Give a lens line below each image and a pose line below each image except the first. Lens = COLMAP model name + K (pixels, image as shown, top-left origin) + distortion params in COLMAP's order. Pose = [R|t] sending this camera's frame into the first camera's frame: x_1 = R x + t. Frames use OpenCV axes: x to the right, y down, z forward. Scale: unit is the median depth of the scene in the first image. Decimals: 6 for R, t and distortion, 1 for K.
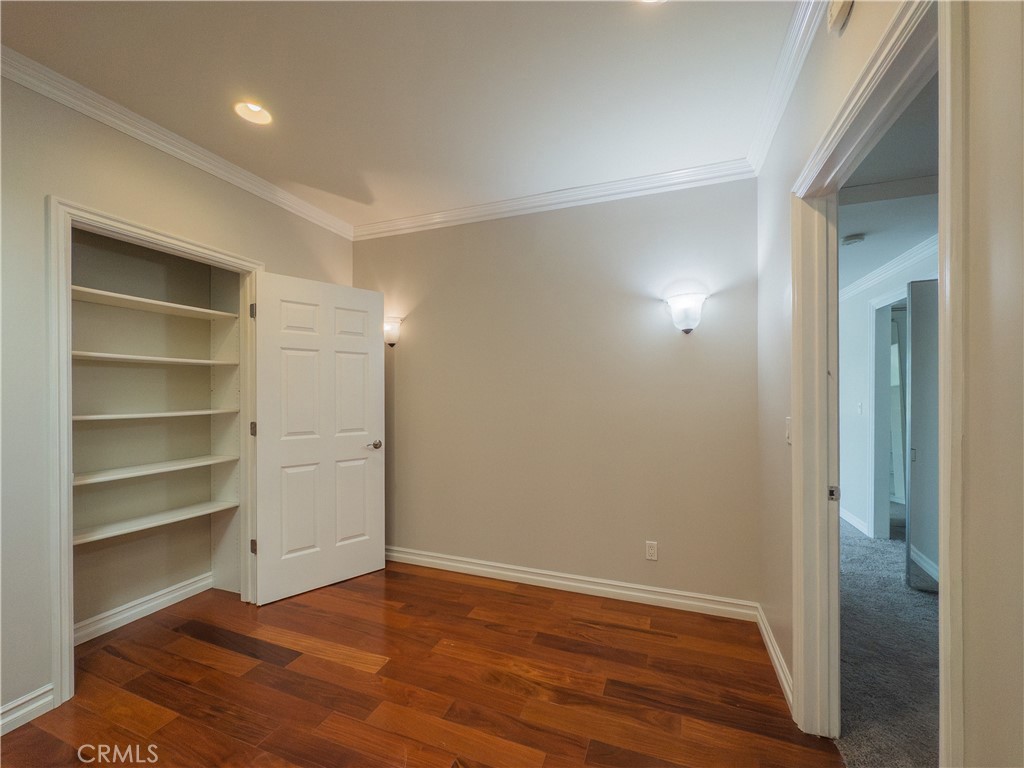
lens RADIAL K [[419.4, 0, 517.4], [0, 419.4, 395.9], [0, 0, 1]] dist [-0.000714, -0.000352]
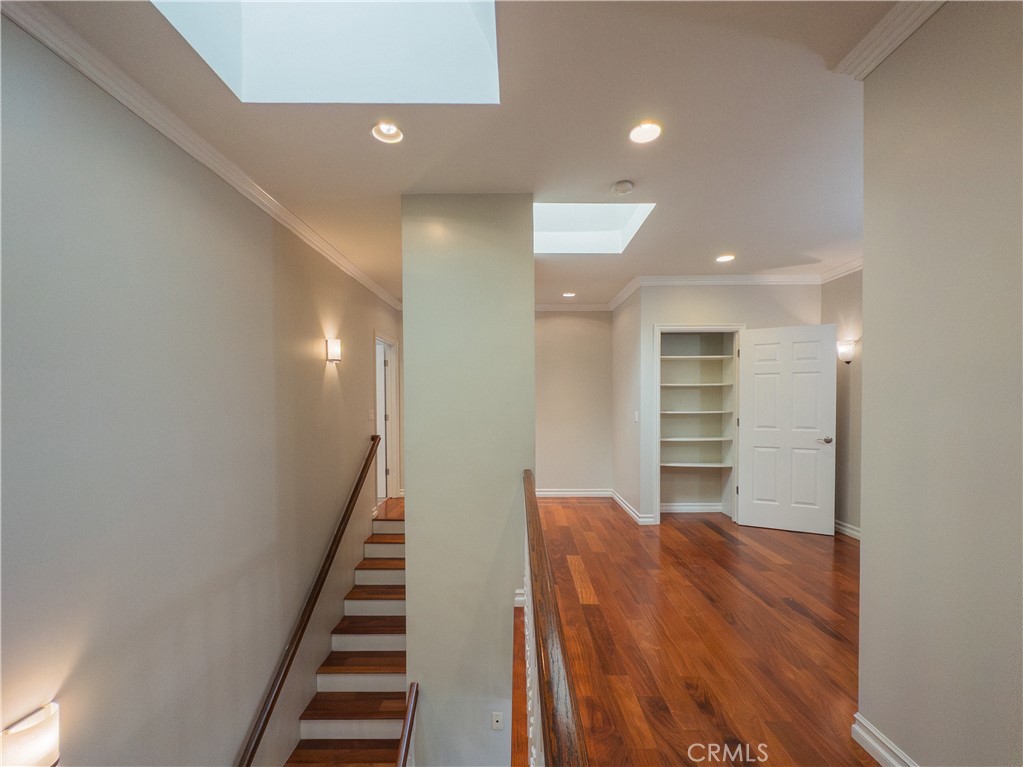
lens RADIAL K [[418.9, 0, 516.9], [0, 418.9, 395.4], [0, 0, 1]] dist [-0.000714, -0.000352]
pose [[0.346134, -0.018659, -0.938000, 0.630390], [-0.008815, 0.999693, -0.023139, 0.015581], [0.938144, 0.016278, 0.345863, -0.419778]]
